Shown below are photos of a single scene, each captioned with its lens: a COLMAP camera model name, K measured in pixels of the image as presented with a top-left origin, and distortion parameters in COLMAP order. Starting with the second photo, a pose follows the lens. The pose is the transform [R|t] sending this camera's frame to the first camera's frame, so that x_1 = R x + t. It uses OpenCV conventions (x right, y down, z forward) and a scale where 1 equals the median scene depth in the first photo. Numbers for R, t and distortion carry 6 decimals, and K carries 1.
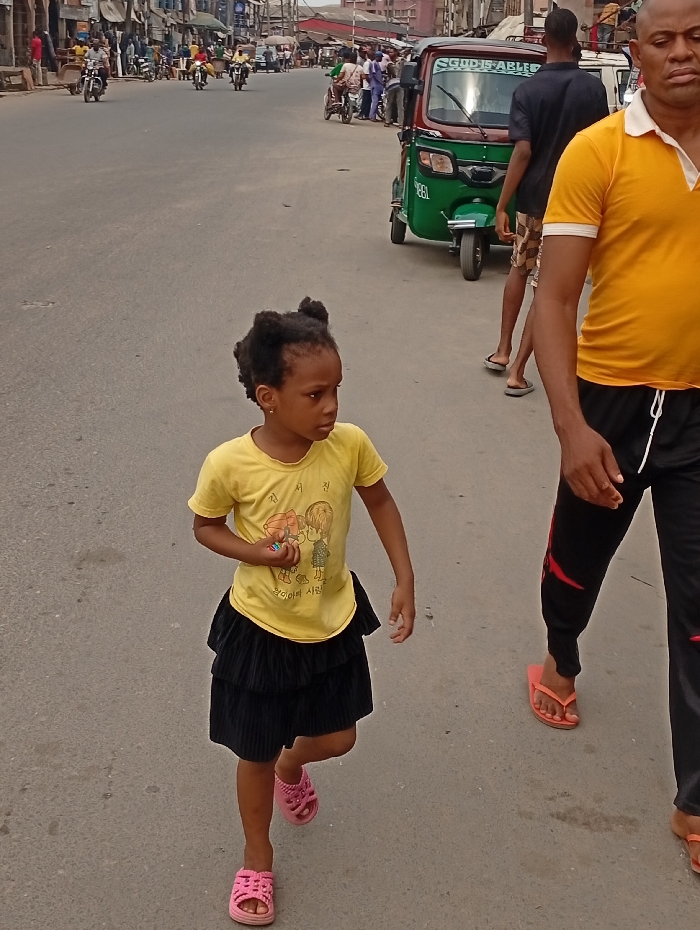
lens RADIAL K [[1451.3, 0, 350.0], [0, 1451.3, 461.3], [0, 0, 1]] dist [0.053486, 0.000000]
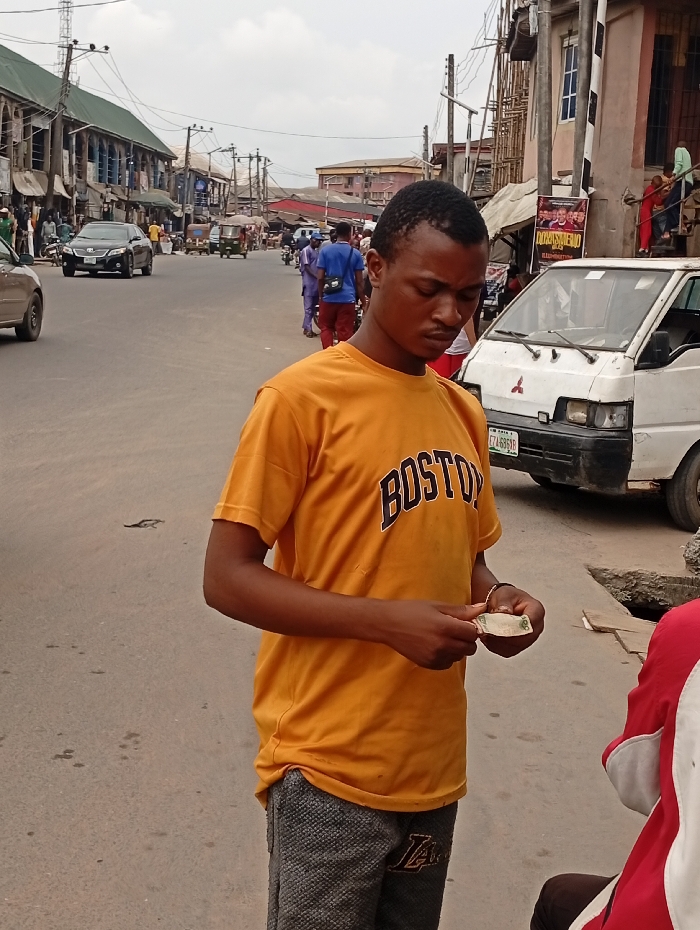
lens RADIAL K [[1451.3, 0, 341.5], [0, 1451.3, 471.9], [0, 0, 1]] dist [0.053486, 0.000000]
pose [[0.999928, 0.008573, 0.008394, 0.010129], [-0.007590, 0.993802, -0.110903, -0.037743], [-0.009292, 0.110831, 0.993796, 0.134715]]
